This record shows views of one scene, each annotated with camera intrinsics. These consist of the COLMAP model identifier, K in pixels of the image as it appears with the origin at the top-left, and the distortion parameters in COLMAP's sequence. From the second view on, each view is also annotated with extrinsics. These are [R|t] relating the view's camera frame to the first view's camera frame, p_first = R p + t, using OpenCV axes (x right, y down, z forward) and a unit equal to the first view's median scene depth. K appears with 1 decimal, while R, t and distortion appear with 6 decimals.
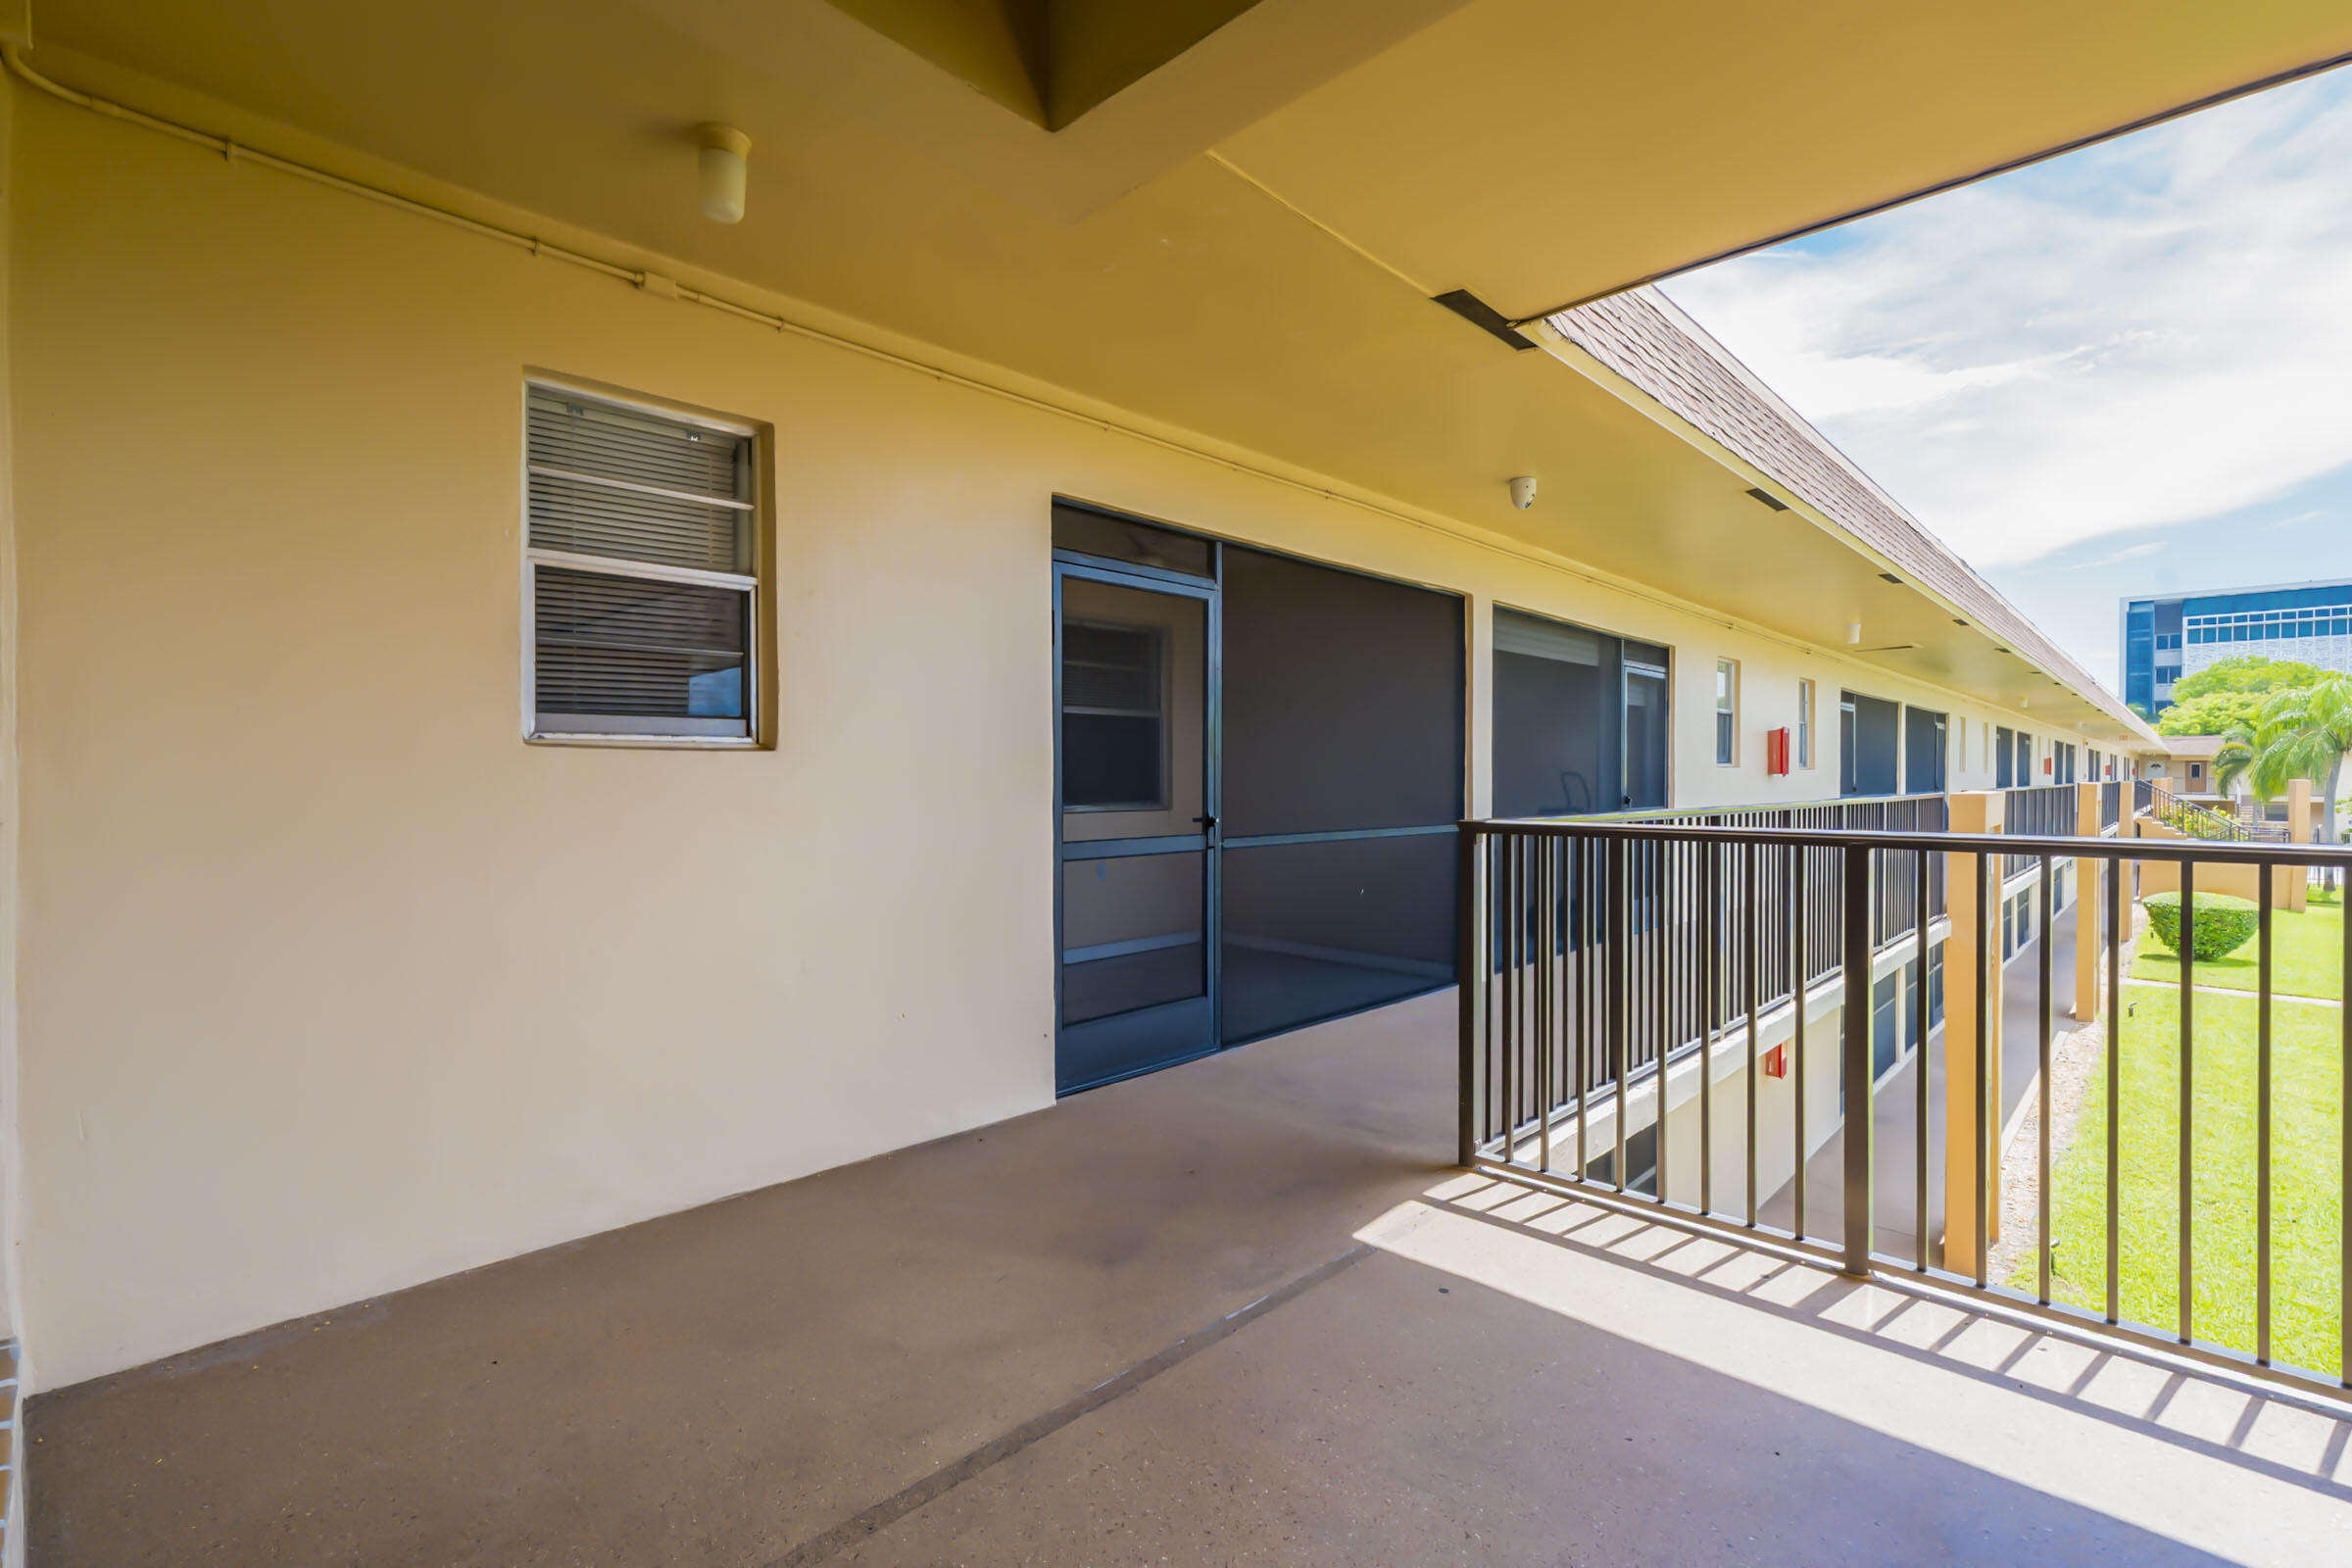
lens RADIAL K [[1065.0, 0, 1169.1], [0, 1065.0, 788.7], [0, 0, 1]] dist [0.049902, -0.004066]
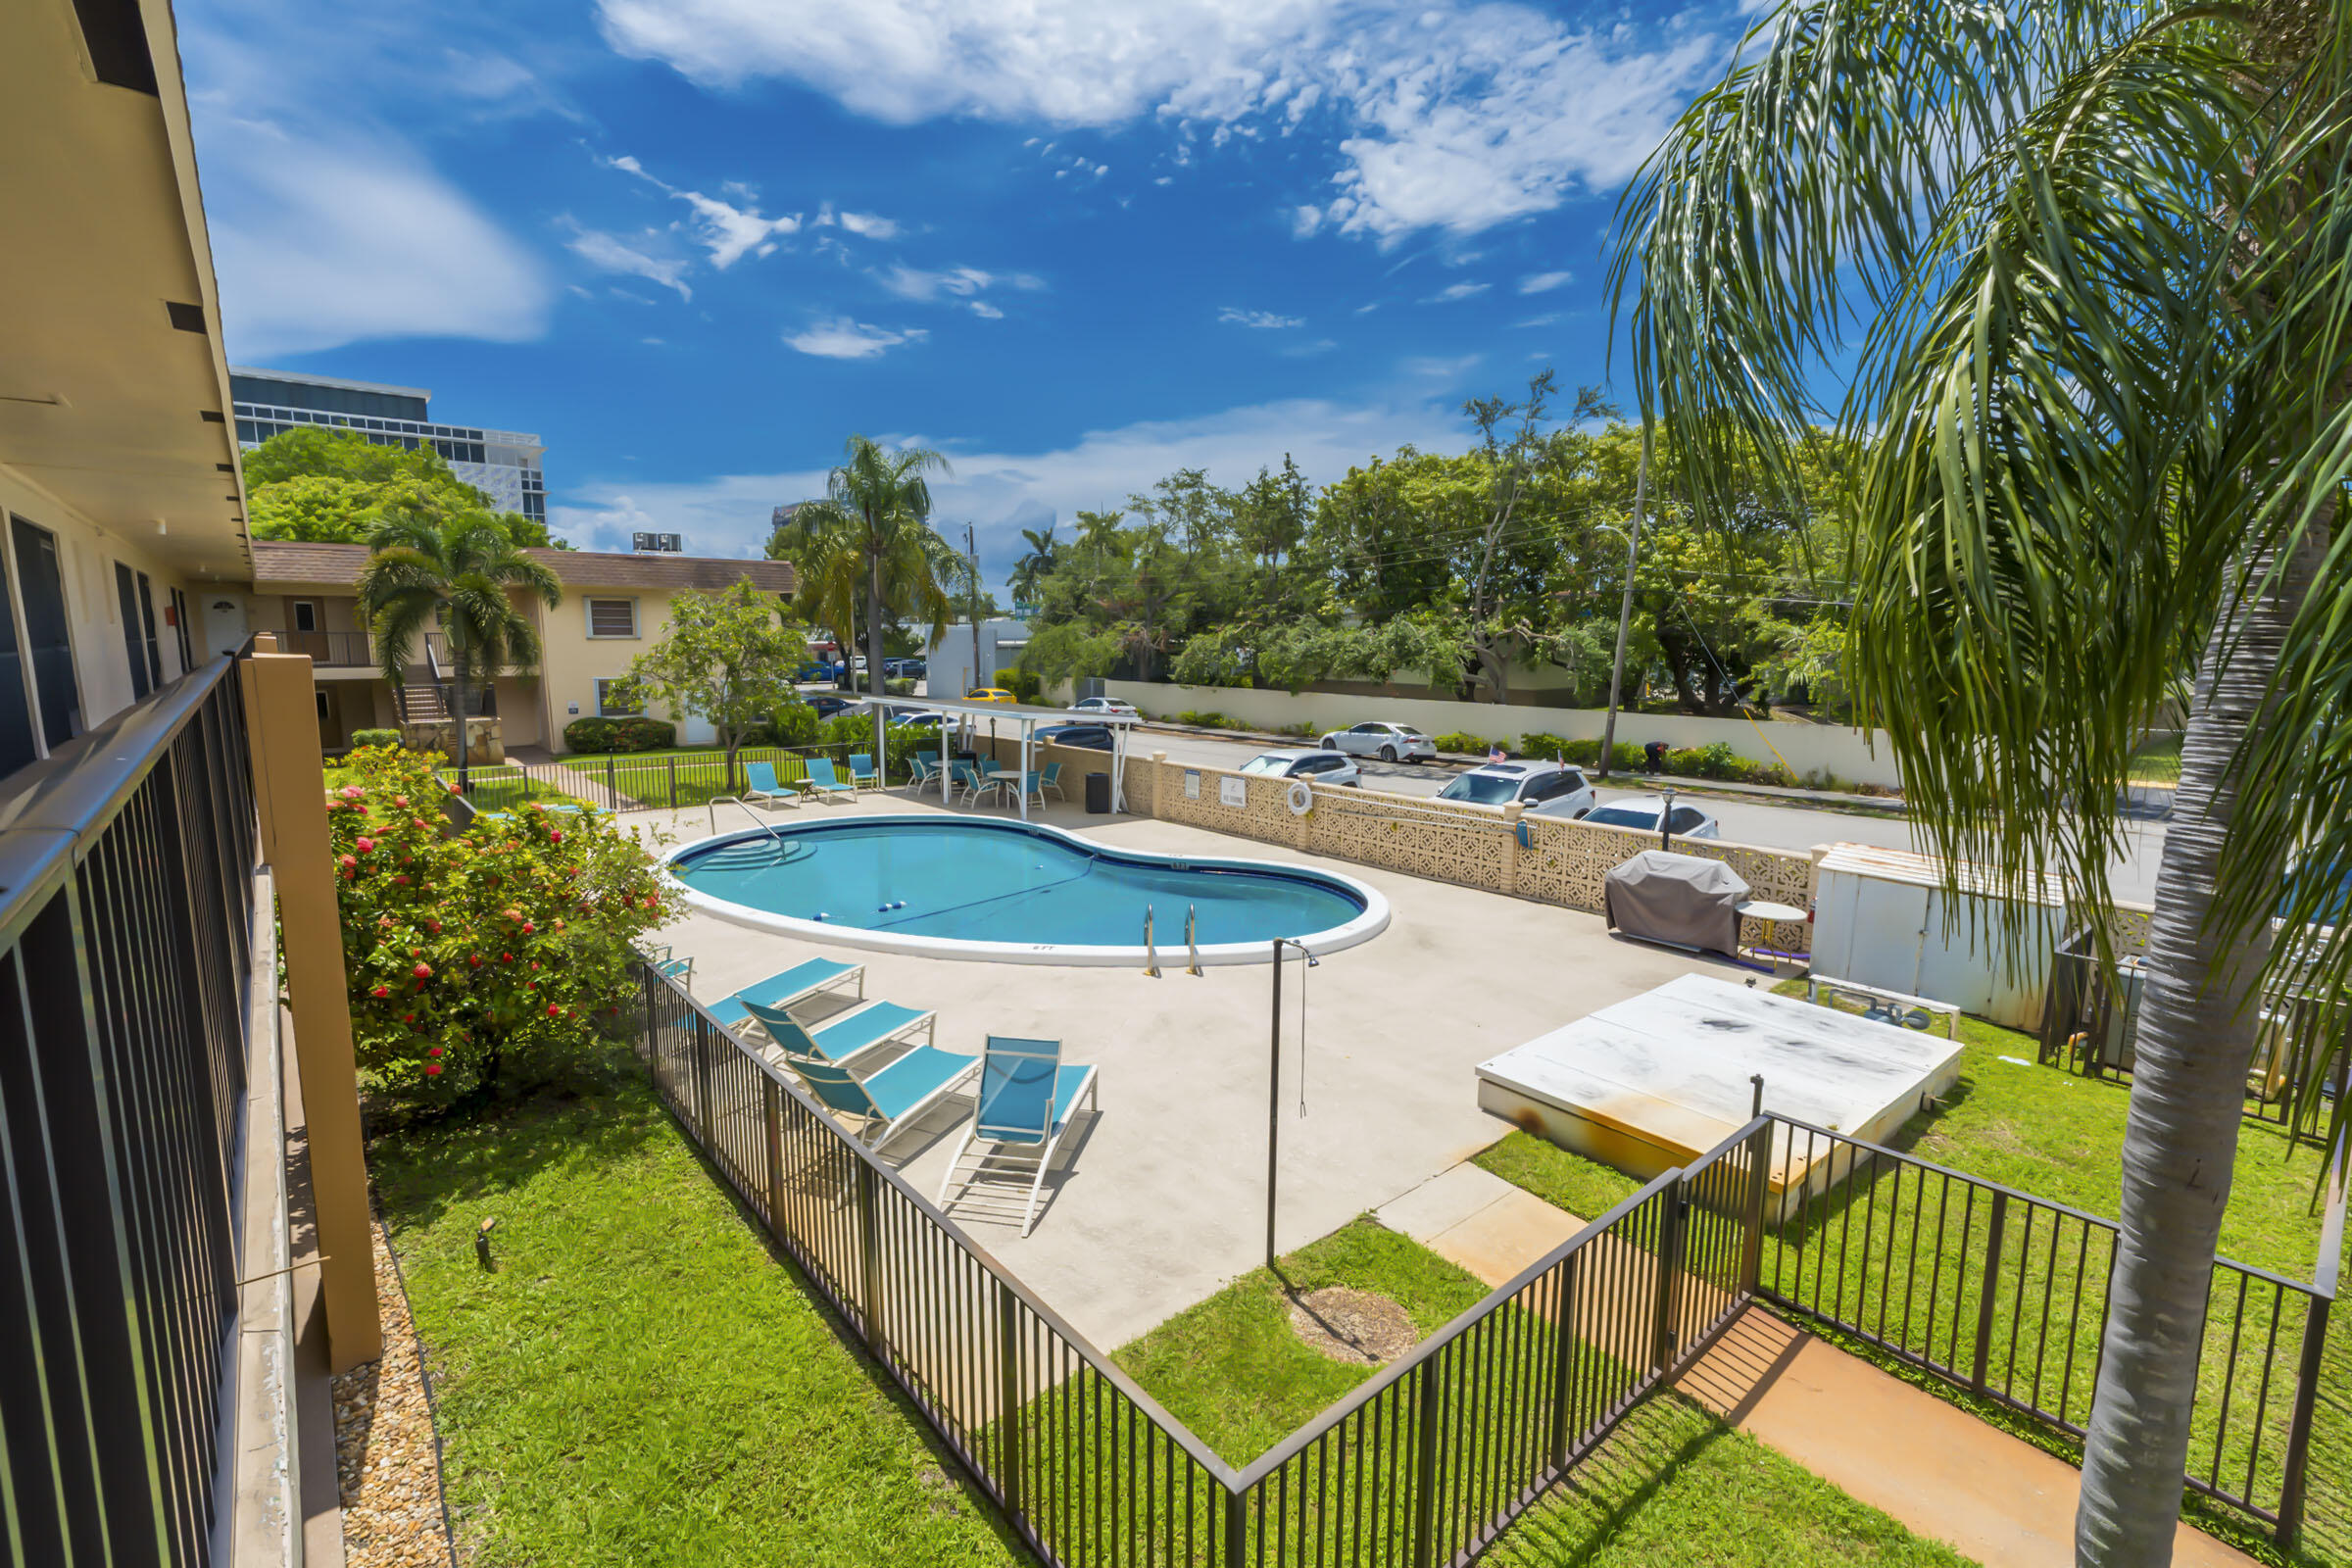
lens RADIAL K [[1065.0, 0, 1192.0], [0, 1065.0, 776.7], [0, 0, 1]] dist [0.049902, -0.004066]
pose [[0.120385, -0.133534, 0.983705, 0.460046], [0.015131, 0.991044, 0.132679, -0.005162], [-0.992612, -0.001088, 0.121327, 0.521386]]
